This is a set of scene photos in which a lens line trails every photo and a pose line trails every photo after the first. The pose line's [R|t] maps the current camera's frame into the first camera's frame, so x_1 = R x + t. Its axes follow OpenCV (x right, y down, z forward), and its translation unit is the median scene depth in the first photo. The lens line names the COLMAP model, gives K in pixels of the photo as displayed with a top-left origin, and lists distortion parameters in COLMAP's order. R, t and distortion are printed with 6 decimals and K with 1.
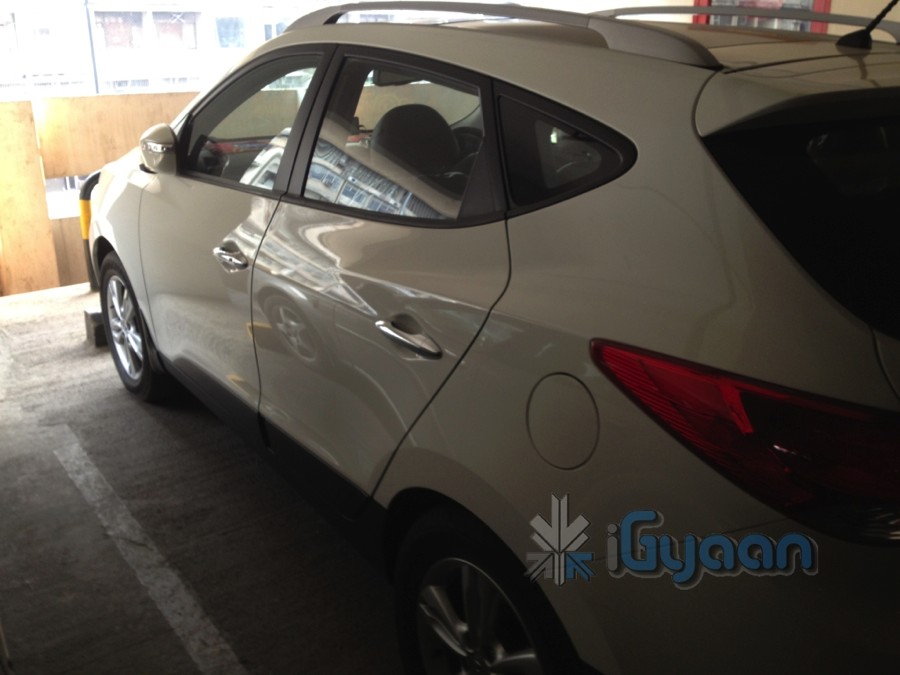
lens RADIAL K [[900.1, 0, 450.0], [0, 900.1, 337.5], [0, 0, 1]] dist [-0.006351, -0.011633]
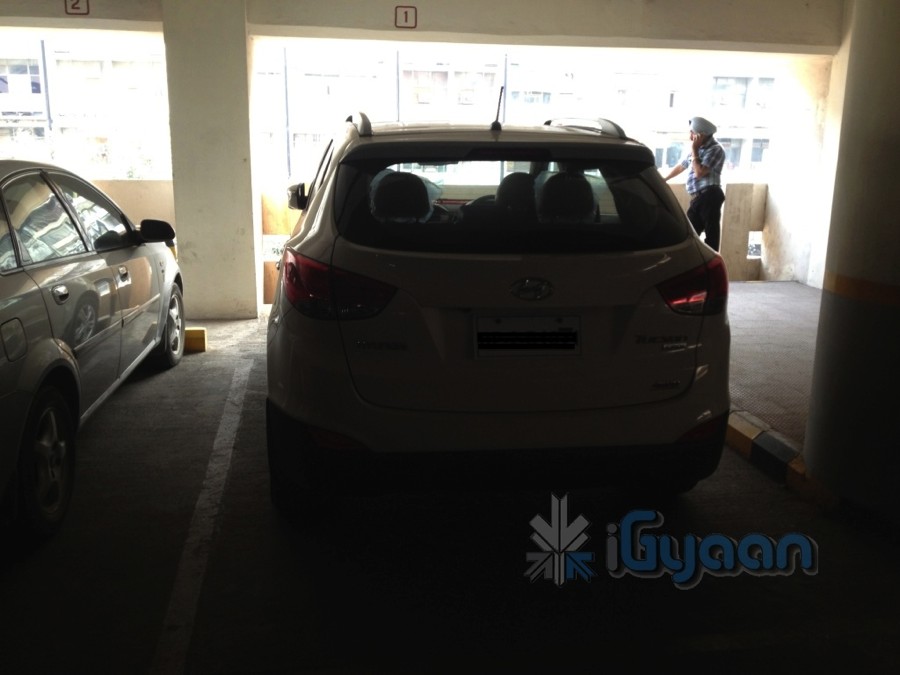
lens RADIAL K [[900.1, 0, 450.0], [0, 900.1, 337.5], [0, 0, 1]] dist [-0.006351, -0.011633]
pose [[0.876168, 0.076098, -0.475961, 0.819592], [-0.140322, 0.984958, -0.100832, 0.207030], [0.461128, 0.155134, 0.873667, -0.364492]]
